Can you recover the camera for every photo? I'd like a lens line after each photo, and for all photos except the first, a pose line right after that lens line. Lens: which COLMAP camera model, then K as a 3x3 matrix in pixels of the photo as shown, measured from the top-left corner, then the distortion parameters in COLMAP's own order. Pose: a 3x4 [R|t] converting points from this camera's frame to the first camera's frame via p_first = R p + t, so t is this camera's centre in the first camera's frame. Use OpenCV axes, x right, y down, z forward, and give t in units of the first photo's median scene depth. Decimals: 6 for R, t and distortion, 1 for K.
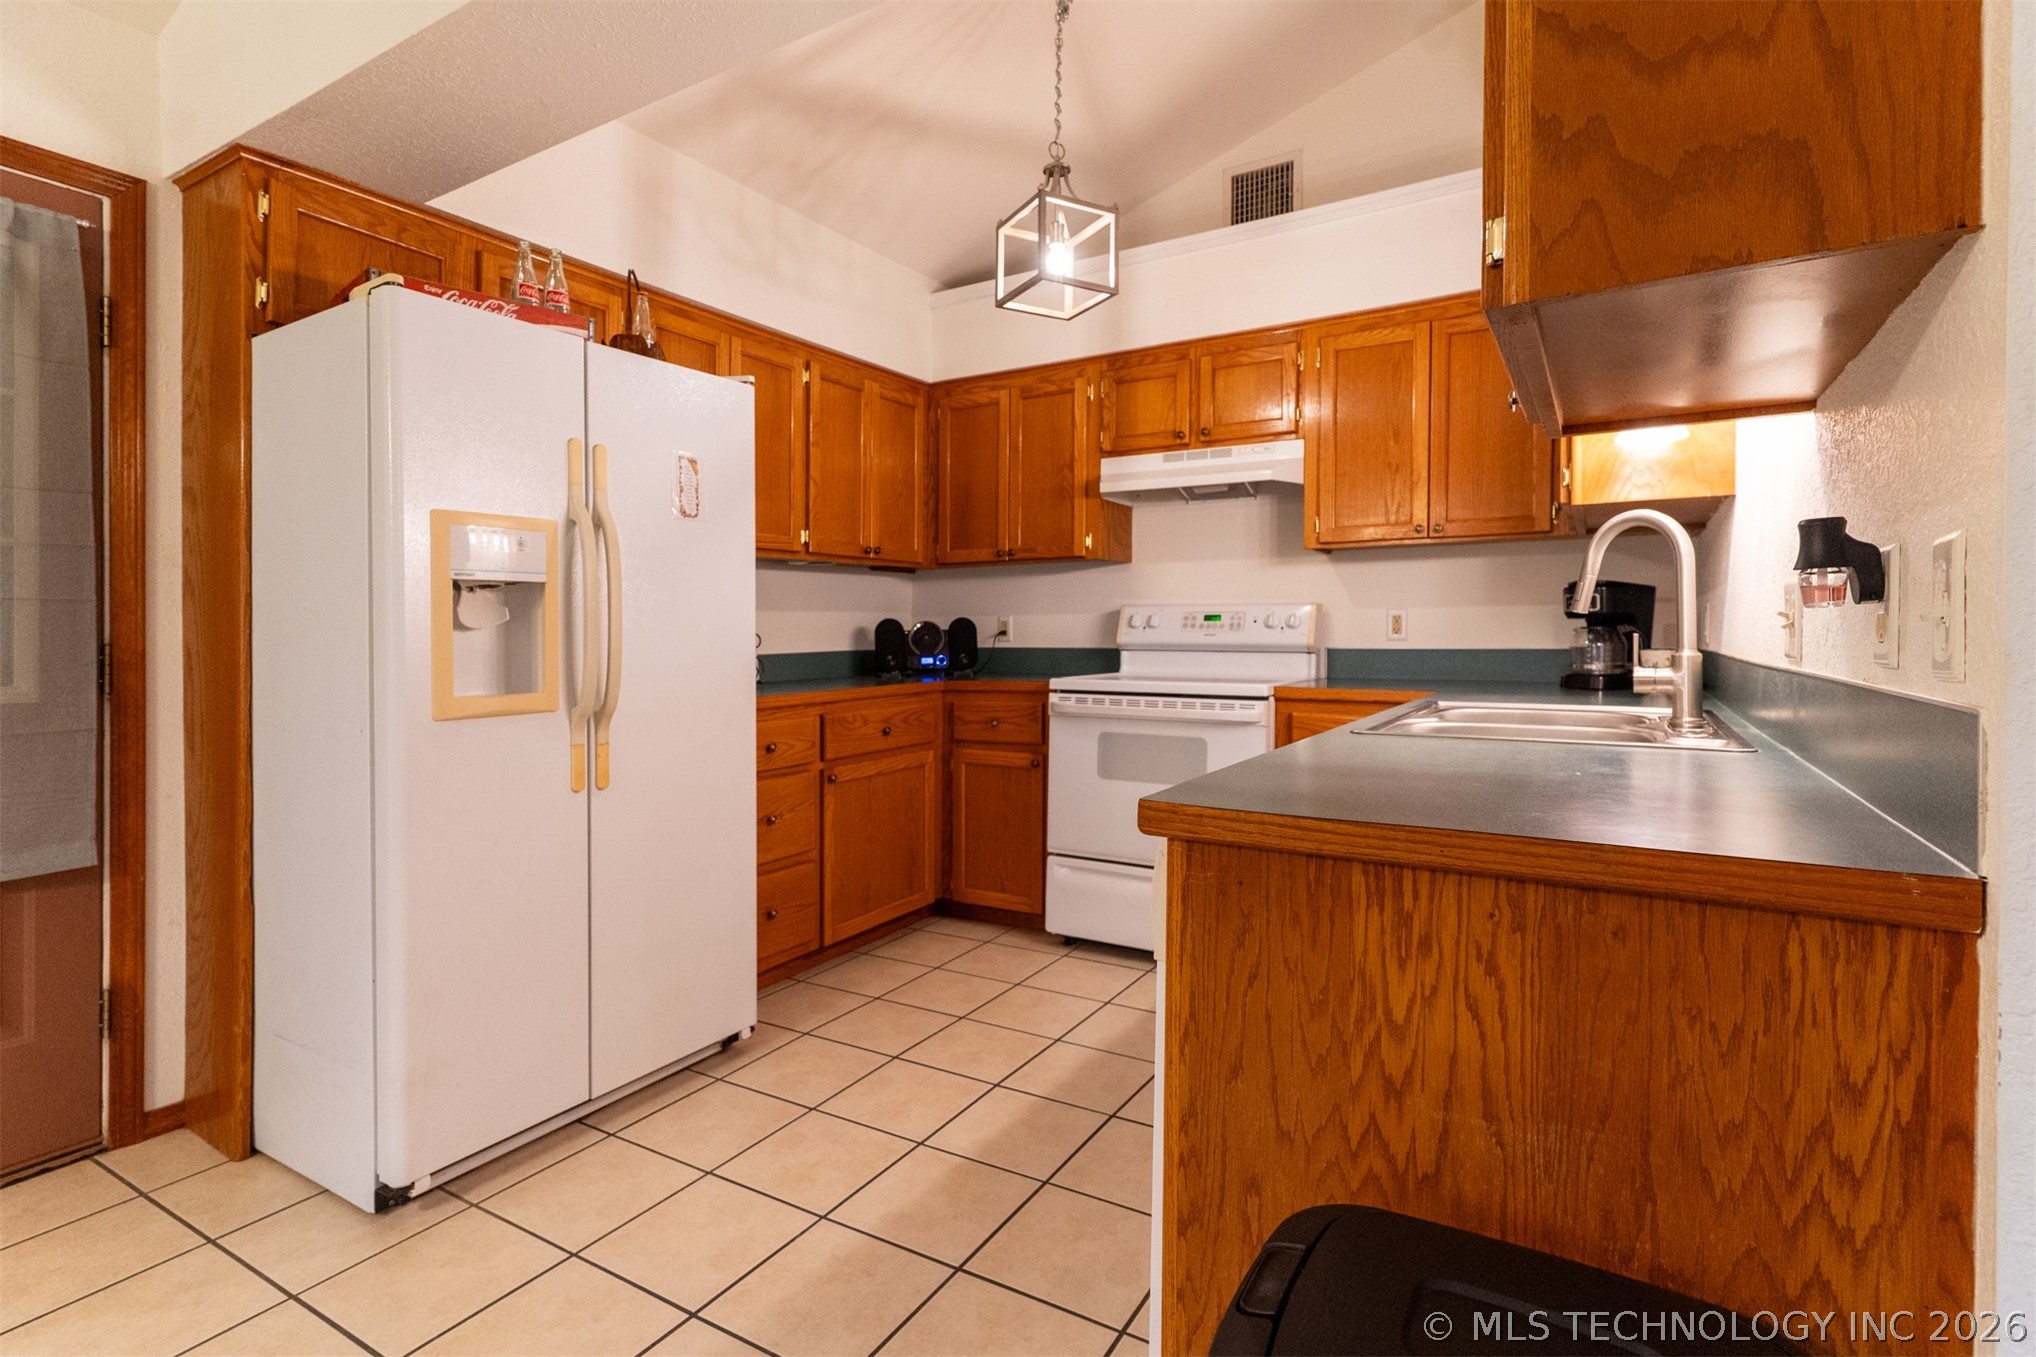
lens RADIAL K [[992.5, 0, 1015.3], [0, 992.5, 632.8], [0, 0, 1]] dist [0.000960, 0.000062]
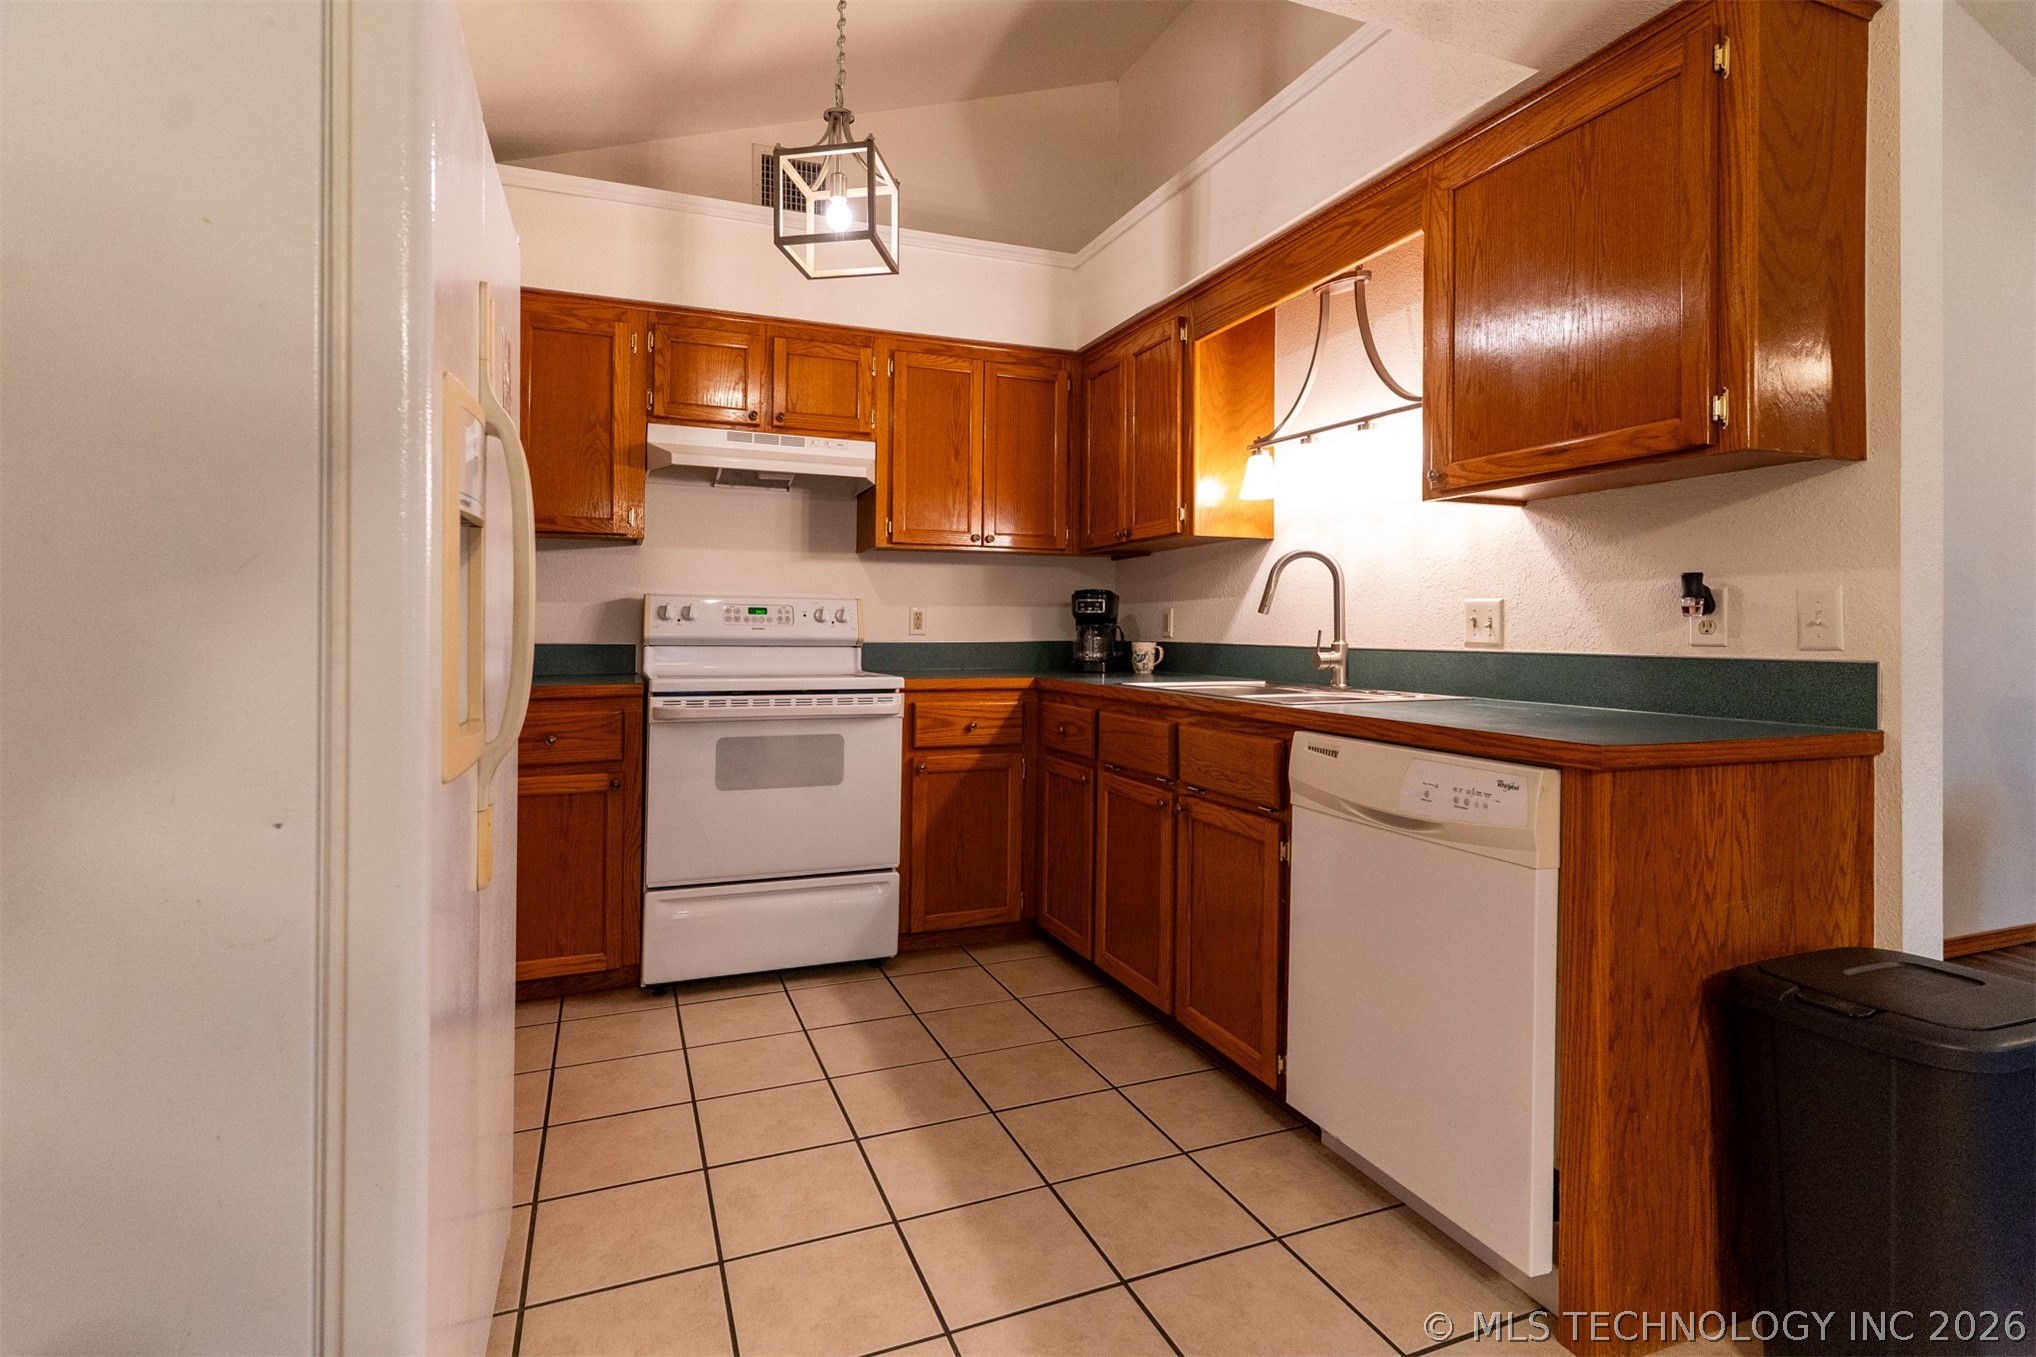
lens RADIAL K [[989.5, 0, 1019.5], [0, 989.5, 621.1], [0, 0, 1]] dist [-0.000653, 0.000159]
pose [[0.596066, 0.014247, 0.802809, -0.465101], [-0.007273, 0.999897, -0.012345, 0.005233], [-0.802903, 0.001519, 0.596108, 0.262460]]
